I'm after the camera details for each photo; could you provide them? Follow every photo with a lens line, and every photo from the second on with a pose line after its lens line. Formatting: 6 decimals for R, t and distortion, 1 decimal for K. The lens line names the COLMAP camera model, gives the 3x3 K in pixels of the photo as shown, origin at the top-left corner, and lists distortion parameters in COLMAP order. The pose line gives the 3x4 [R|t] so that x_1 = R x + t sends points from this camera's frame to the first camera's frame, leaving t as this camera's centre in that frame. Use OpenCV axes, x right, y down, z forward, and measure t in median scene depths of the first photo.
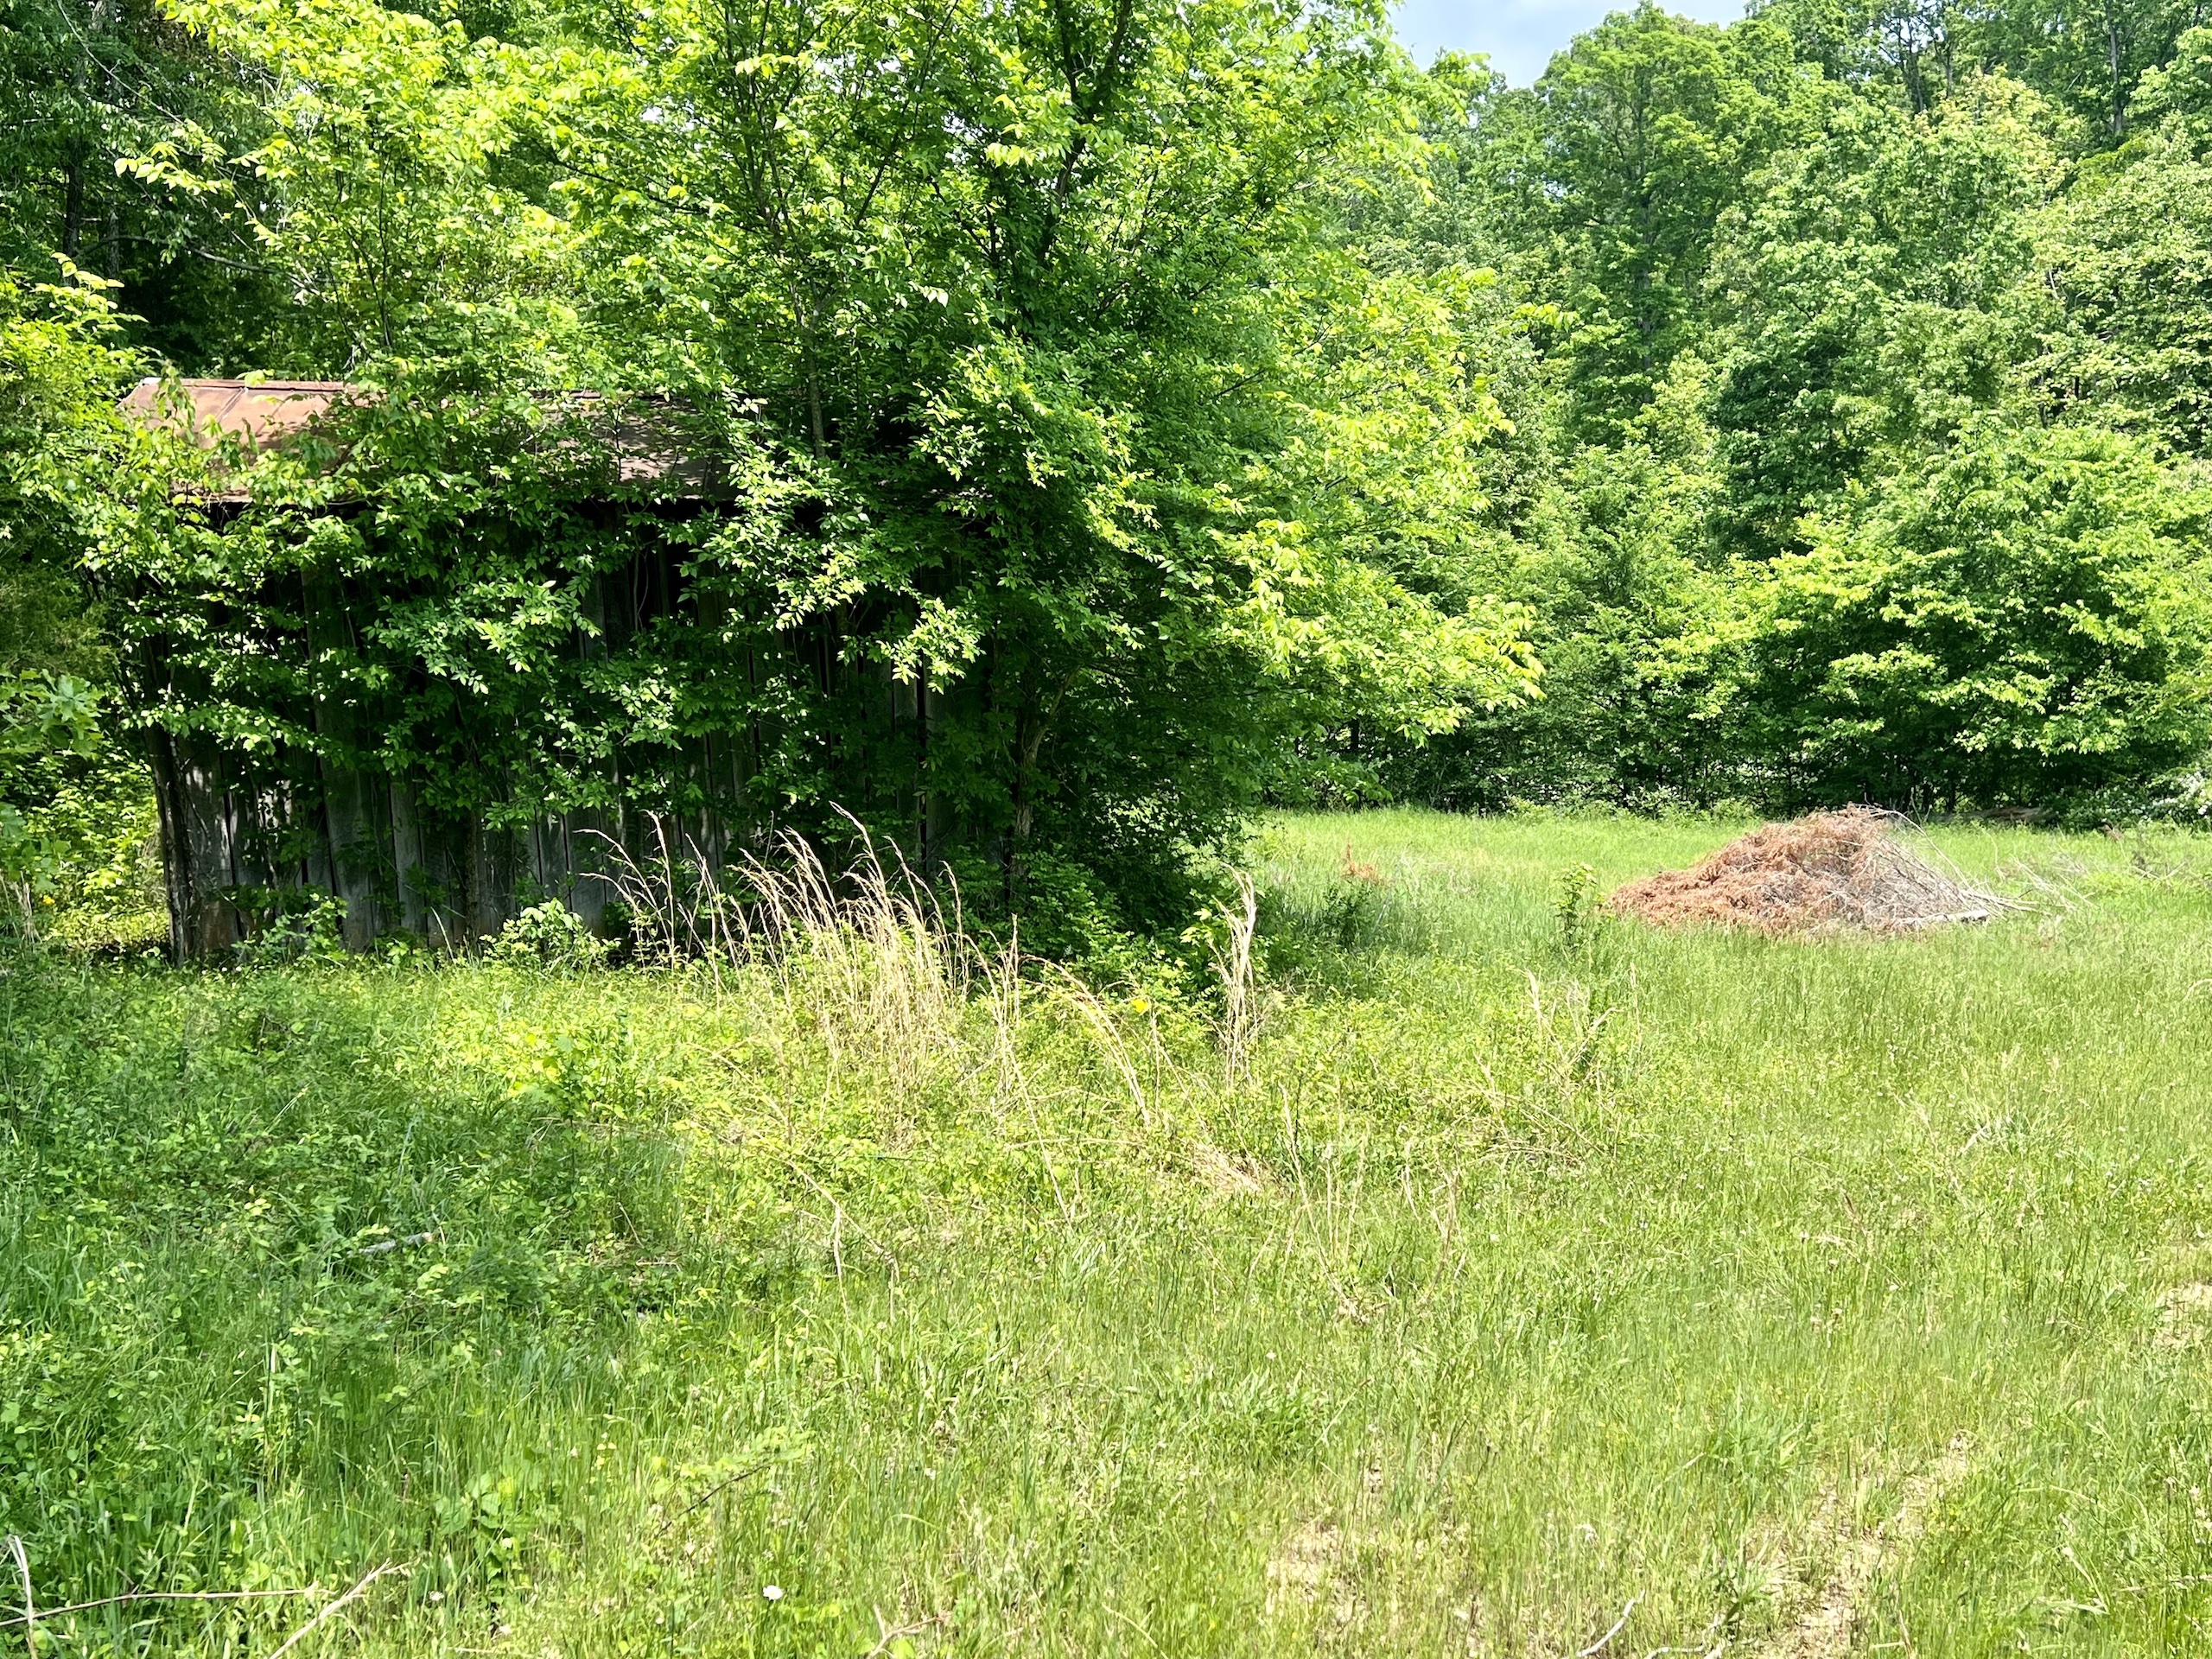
lens RADIAL K [[2256.5, 0, 1106.4], [0, 2256.5, 829.6], [0, 0, 1]] dist [0.004415, 0.000000]
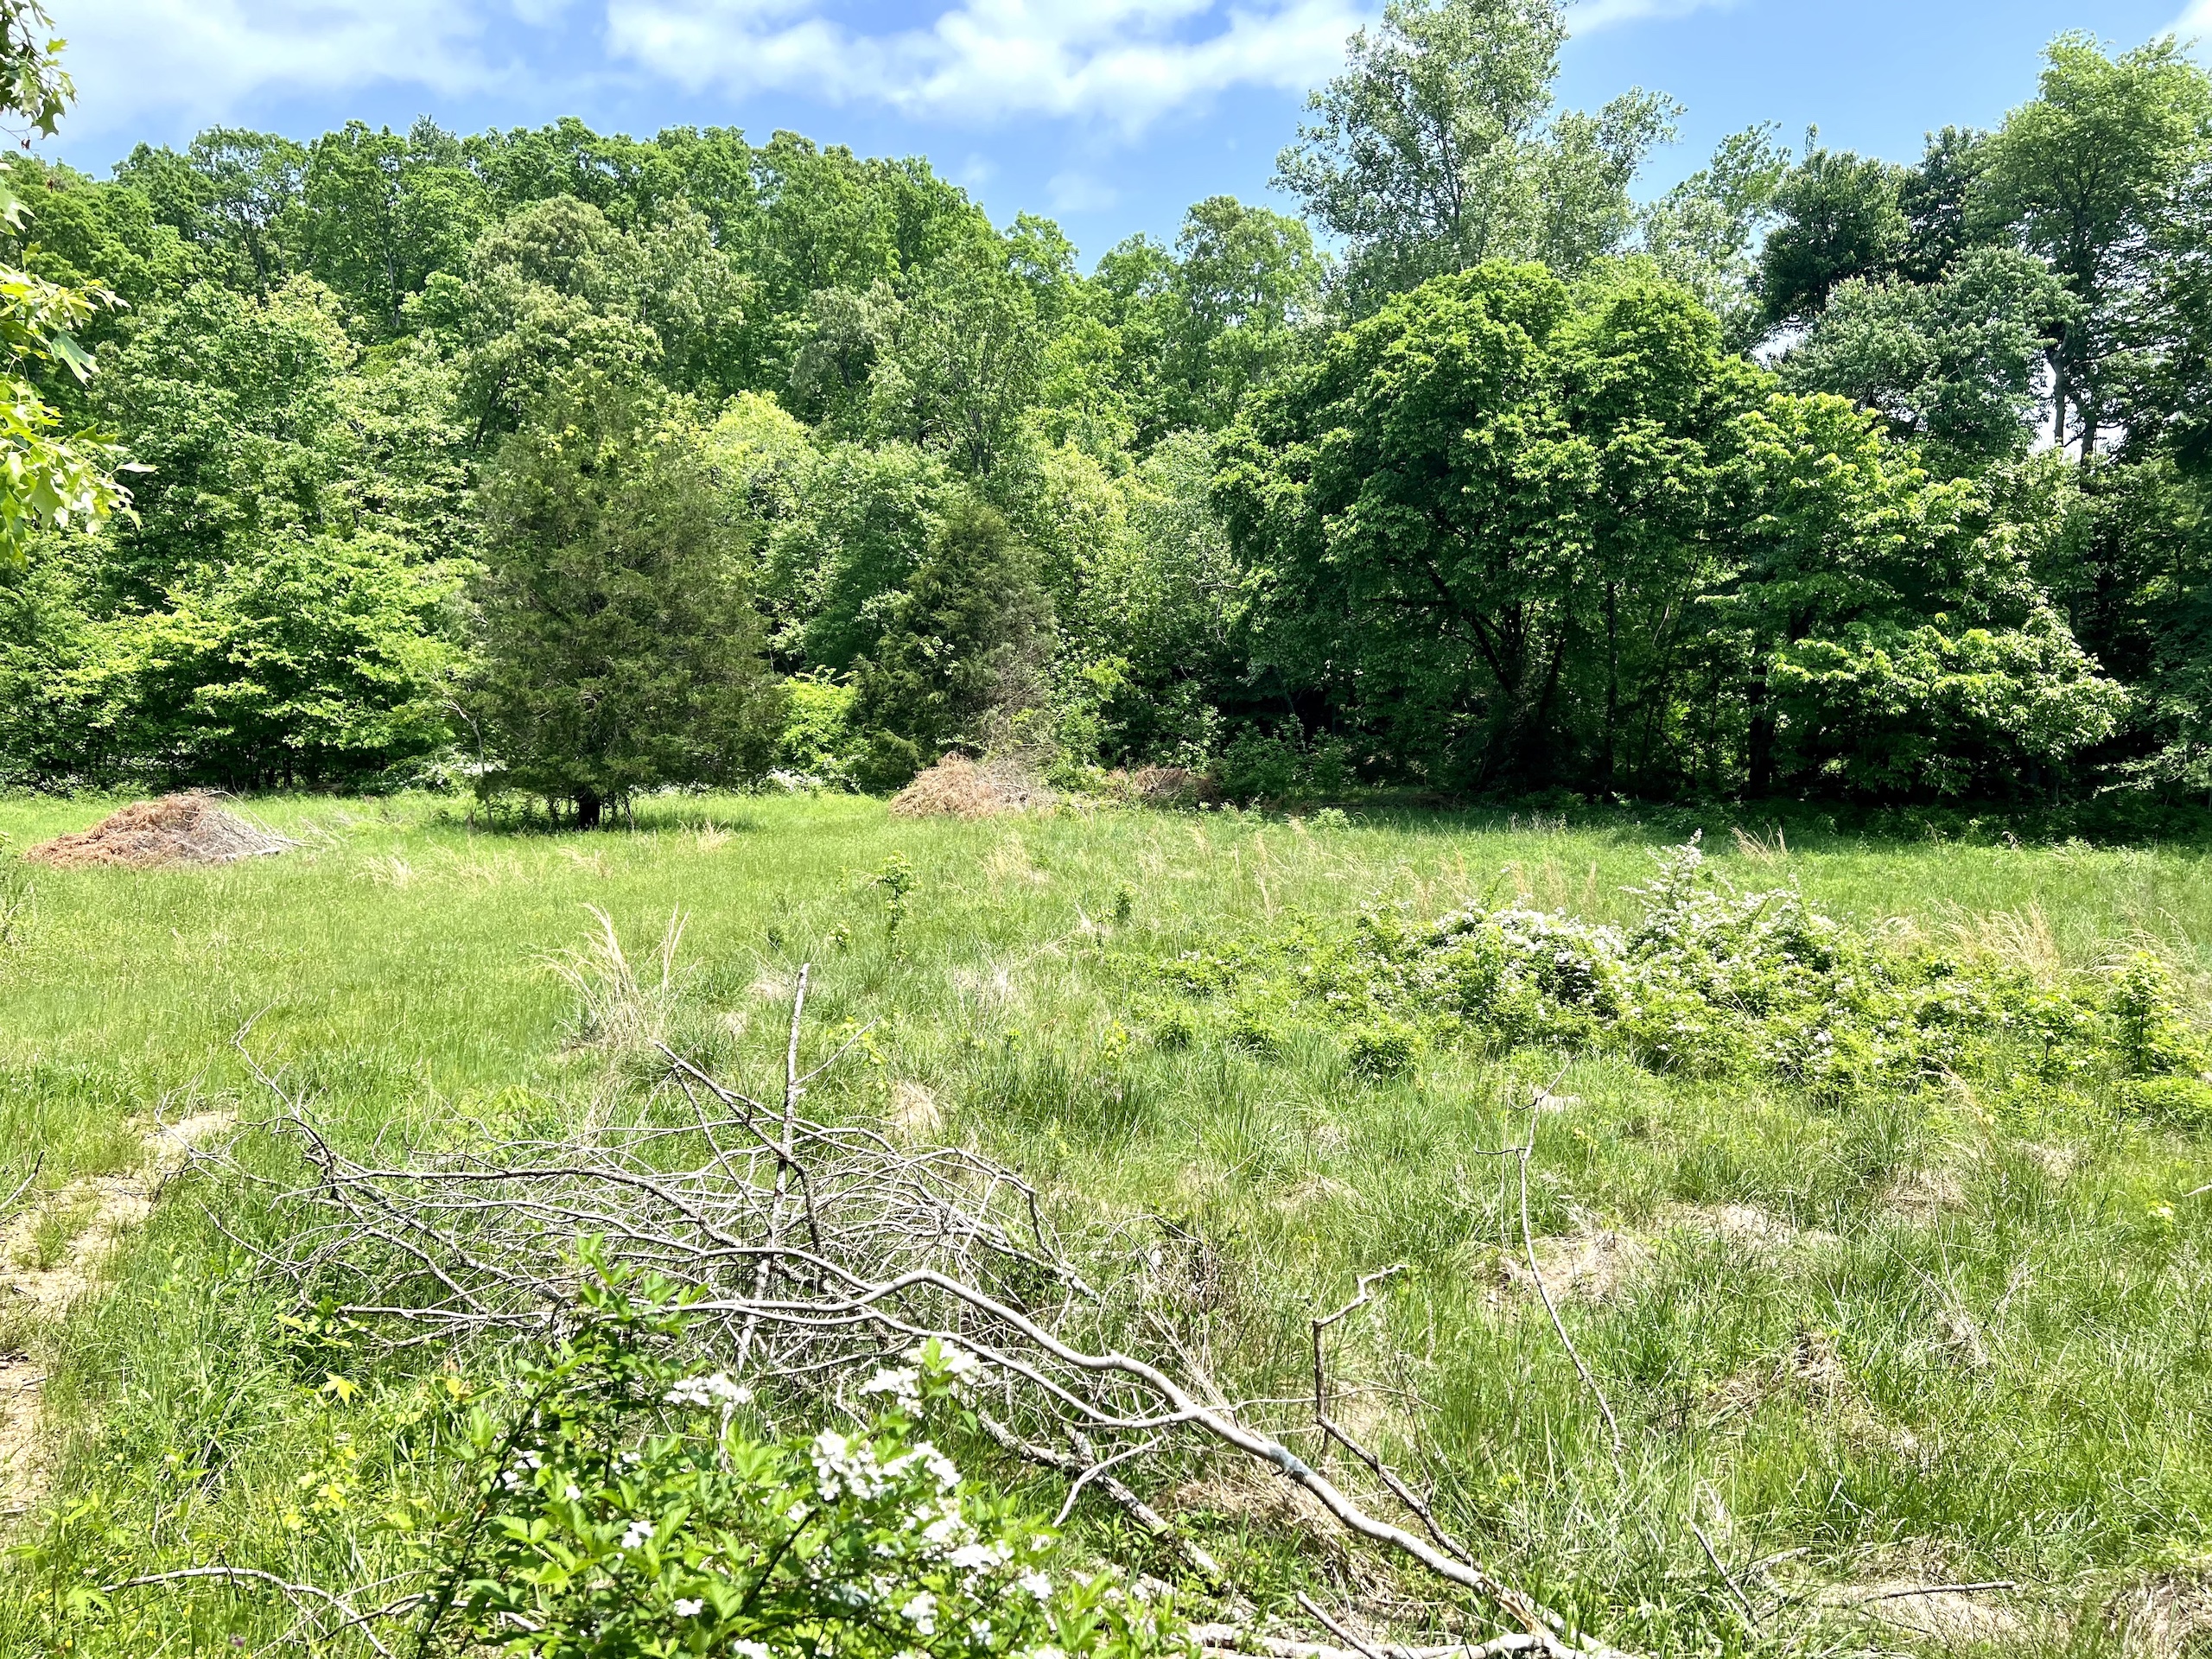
lens RADIAL K [[1675.2, 0, 1154.4], [0, 1675.2, 865.6], [0, 0, 1]] dist [0.002801, -0.006260]
pose [[0.693118, -0.065491, 0.717843, -0.040929], [0.032329, 0.997686, 0.059807, -0.002997], [-0.720099, -0.018246, 0.693631, -0.219503]]
